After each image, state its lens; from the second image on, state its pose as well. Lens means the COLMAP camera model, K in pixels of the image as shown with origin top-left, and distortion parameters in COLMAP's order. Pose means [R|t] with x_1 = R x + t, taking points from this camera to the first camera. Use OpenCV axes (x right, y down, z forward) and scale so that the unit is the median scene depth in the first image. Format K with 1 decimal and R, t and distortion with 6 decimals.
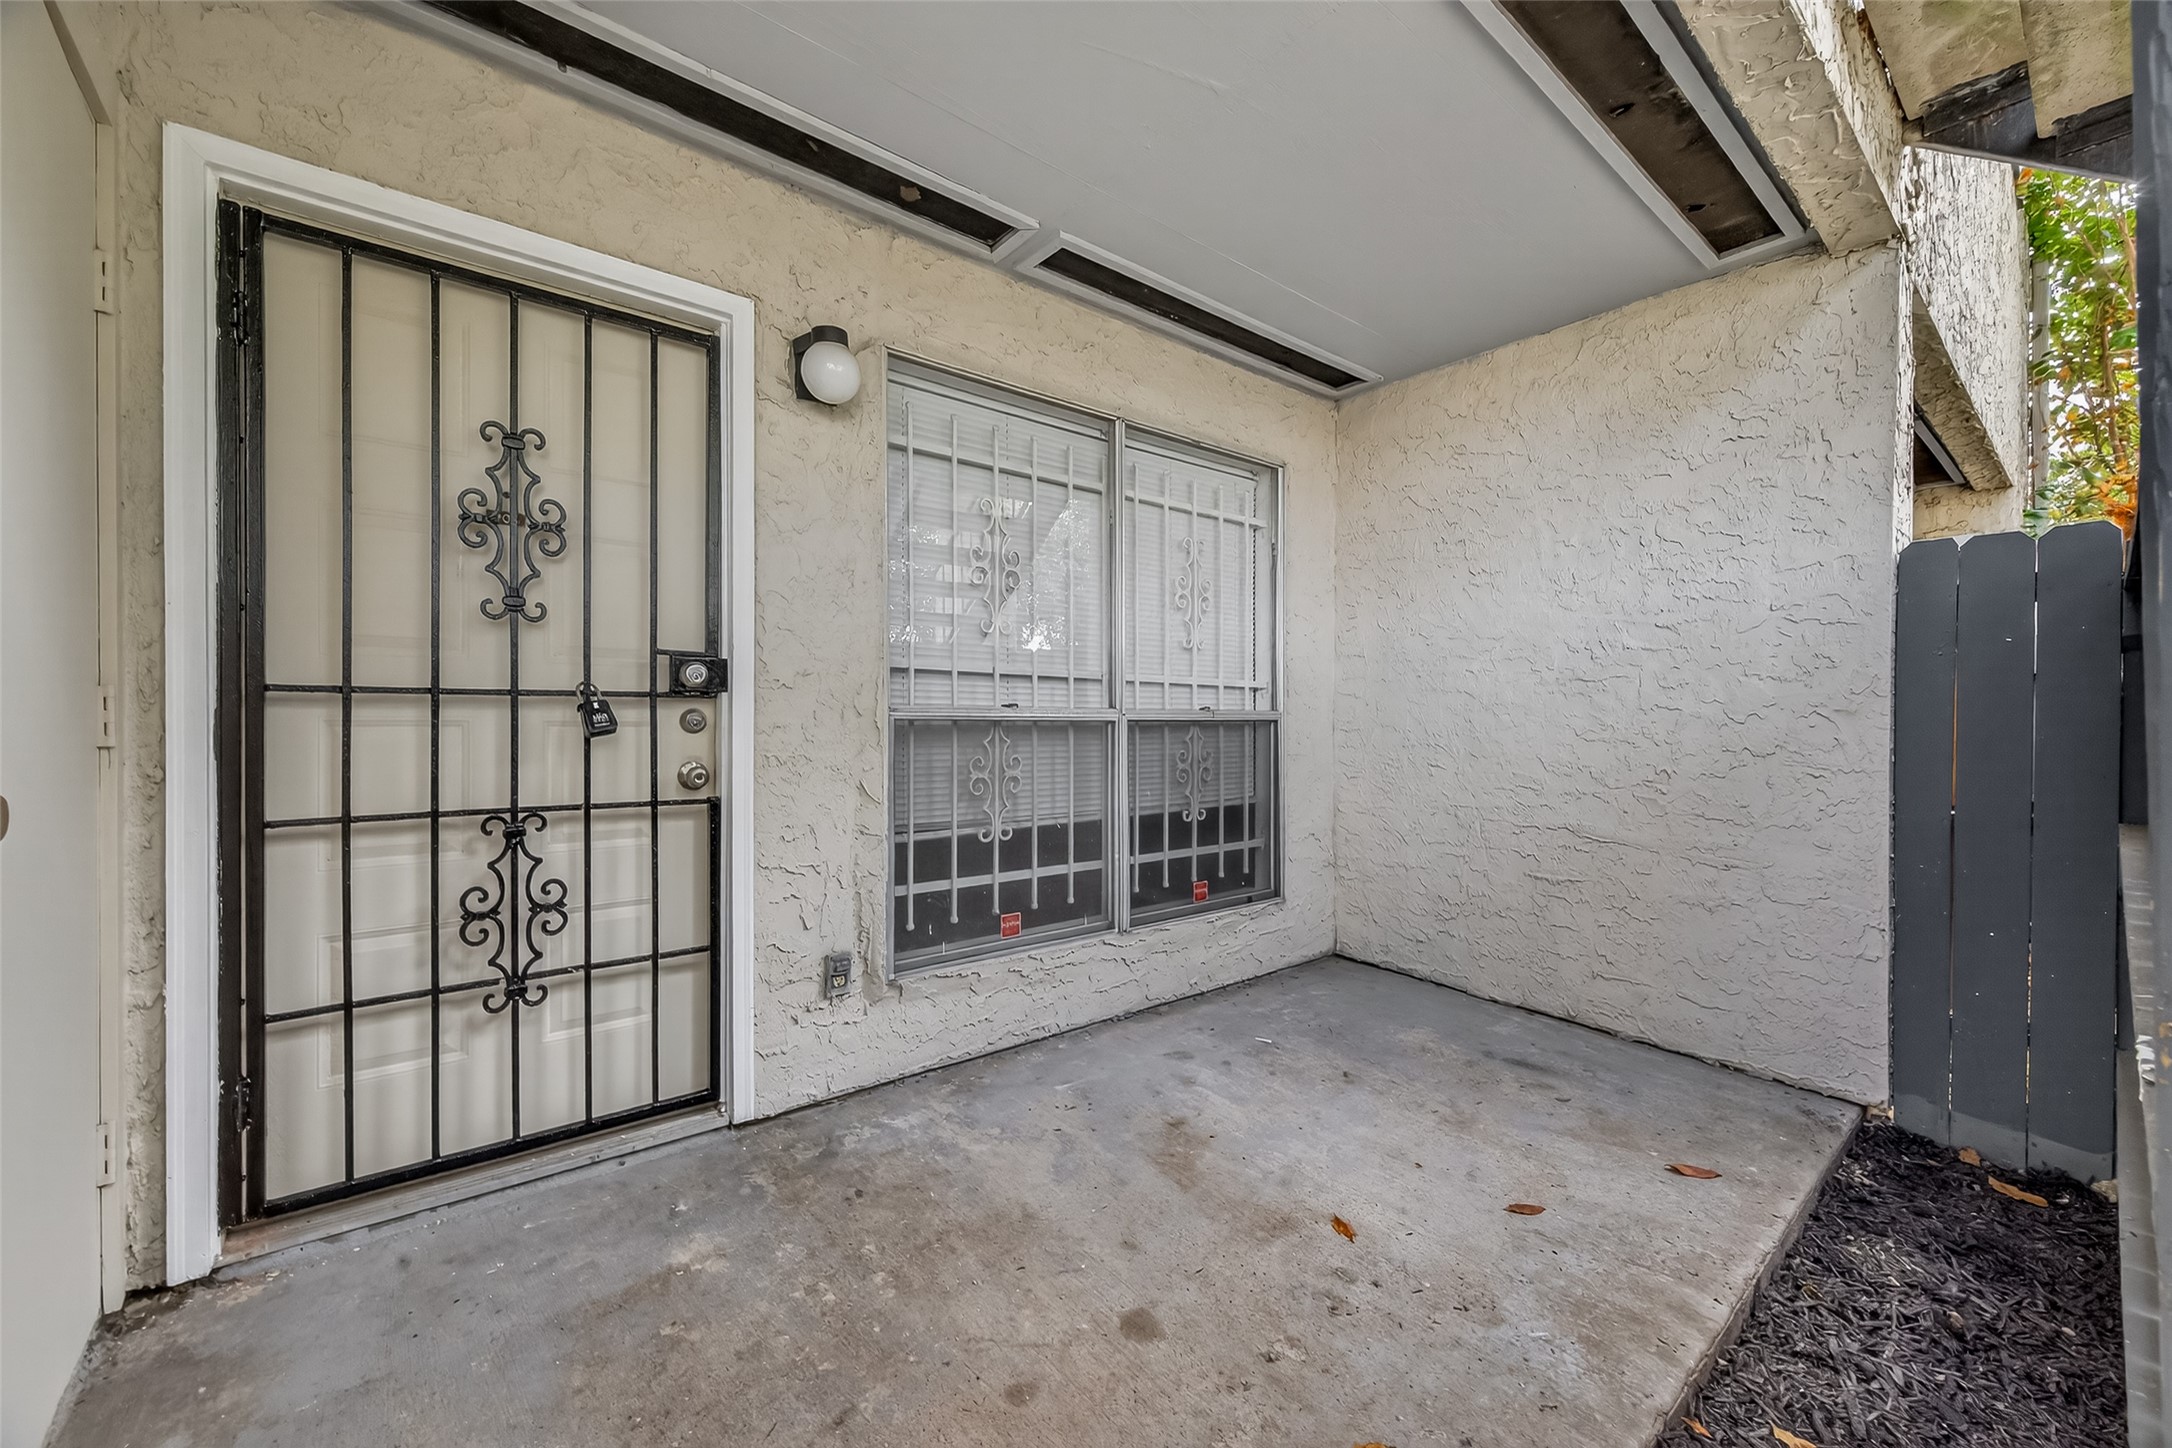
lens RADIAL K [[854.1, 0, 1094.0], [0, 854.1, 726.2], [0, 0, 1]] dist [0.011098, -0.002364]
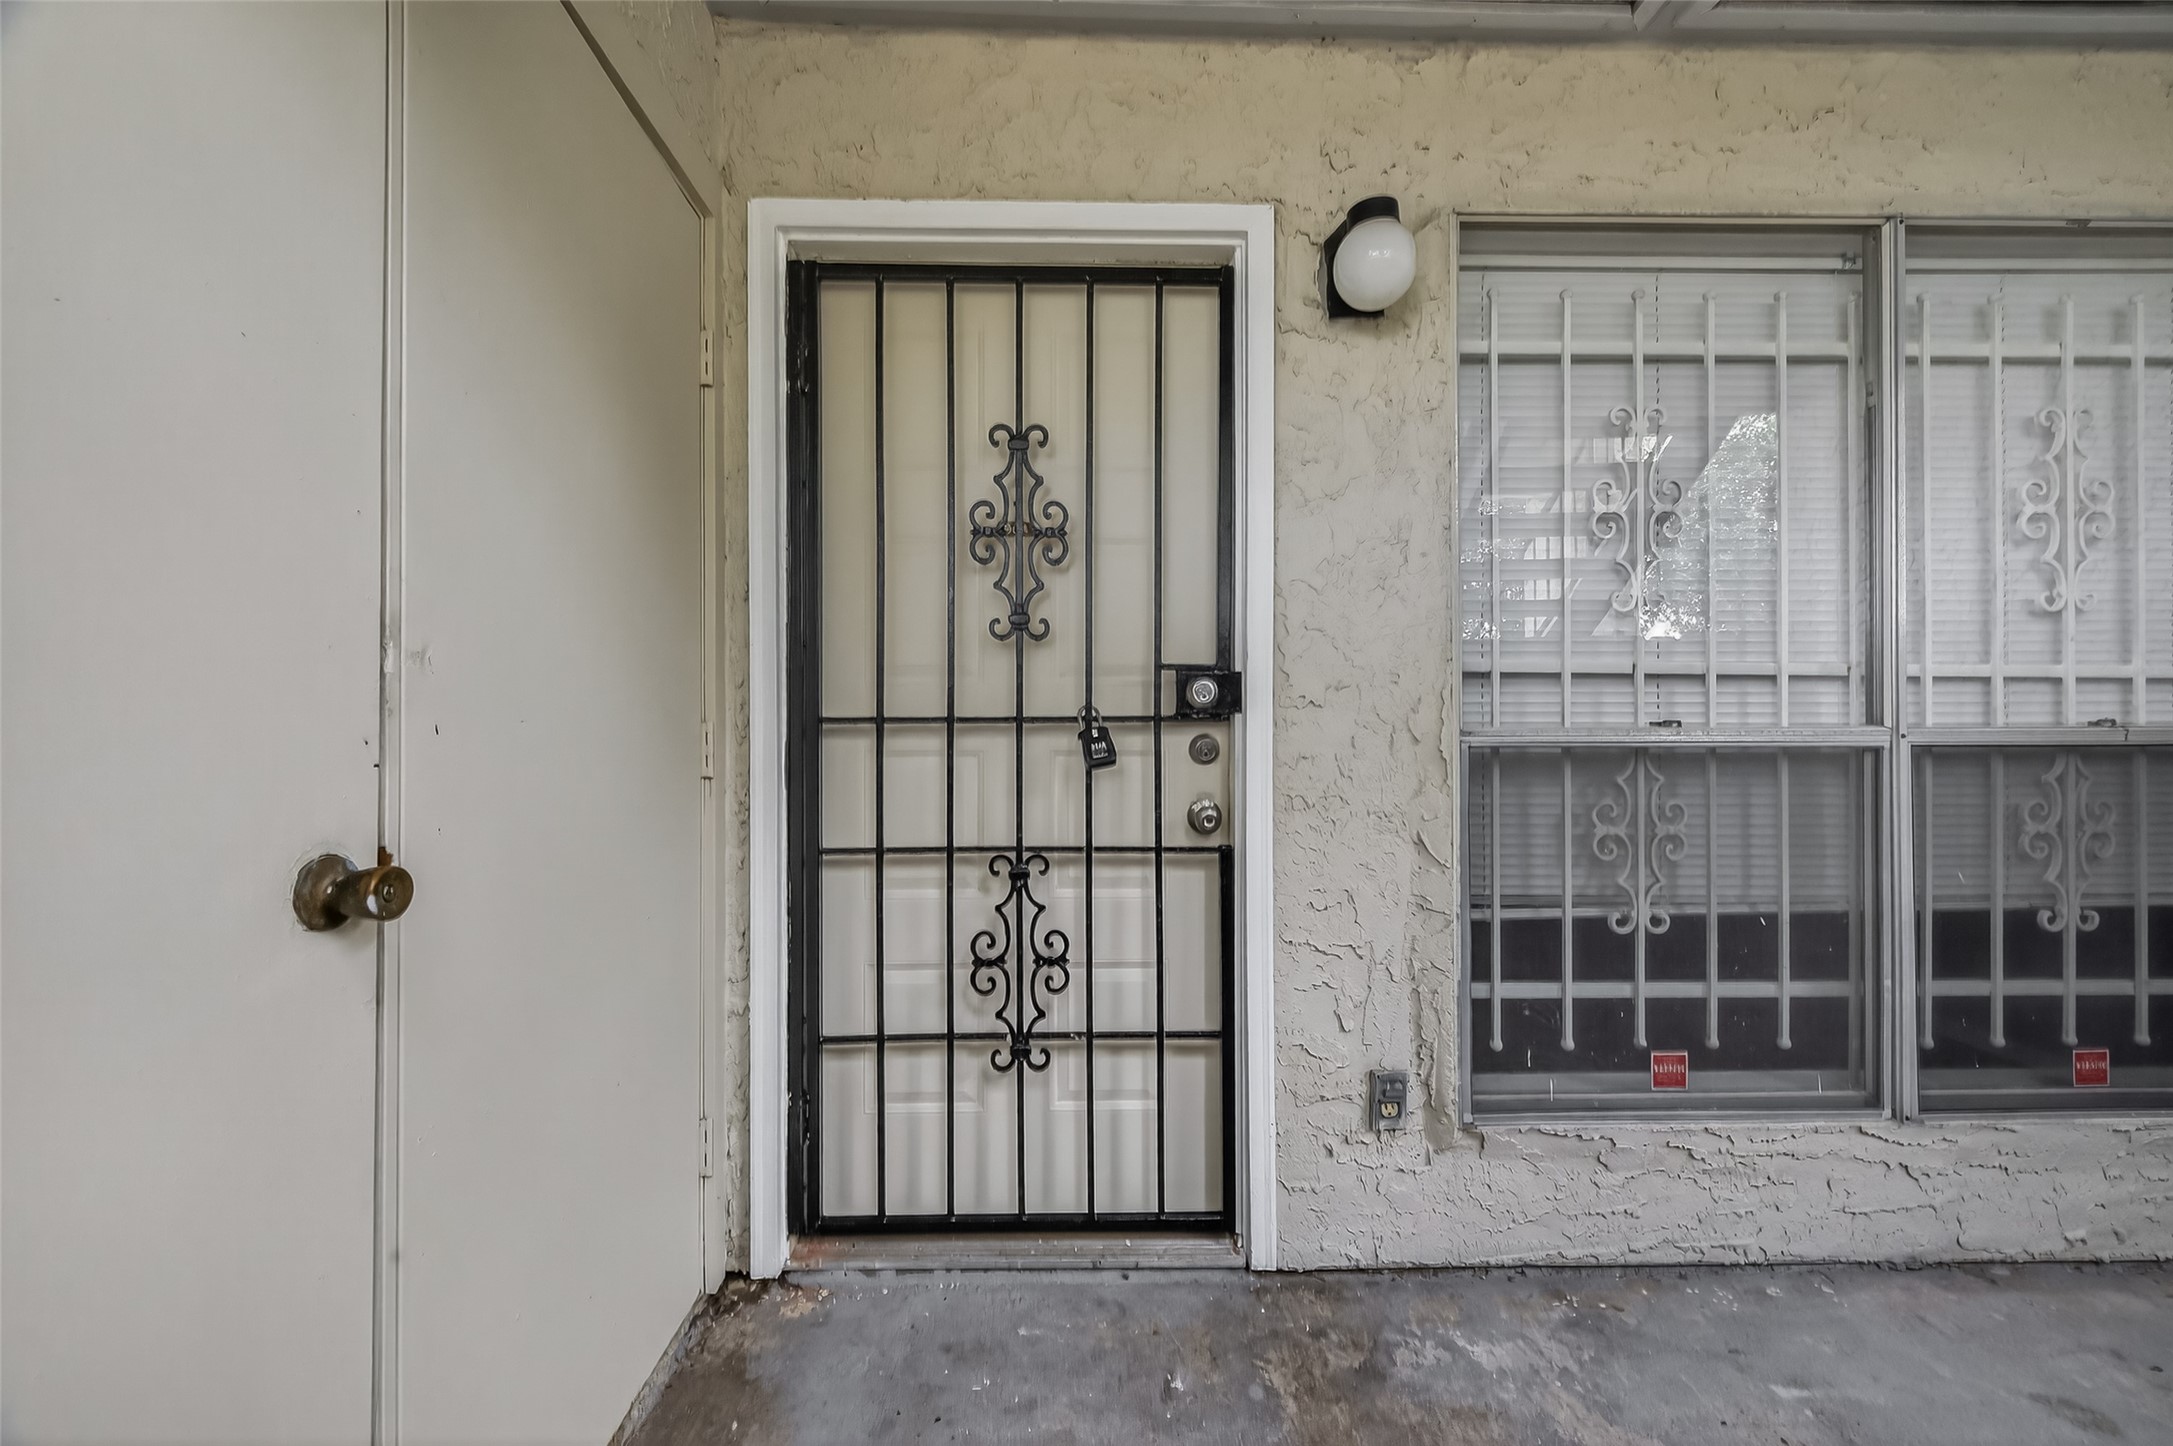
lens RADIAL K [[854.5, 0, 1081.0], [0, 854.5, 723.4], [0, 0, 1]] dist [0.011098, -0.002364]
pose [[0.789845, -0.003908, -0.613294, -0.067025], [0.000450, 0.999983, -0.005793, -0.027714], [0.613306, 0.004300, 0.789834, 0.307806]]
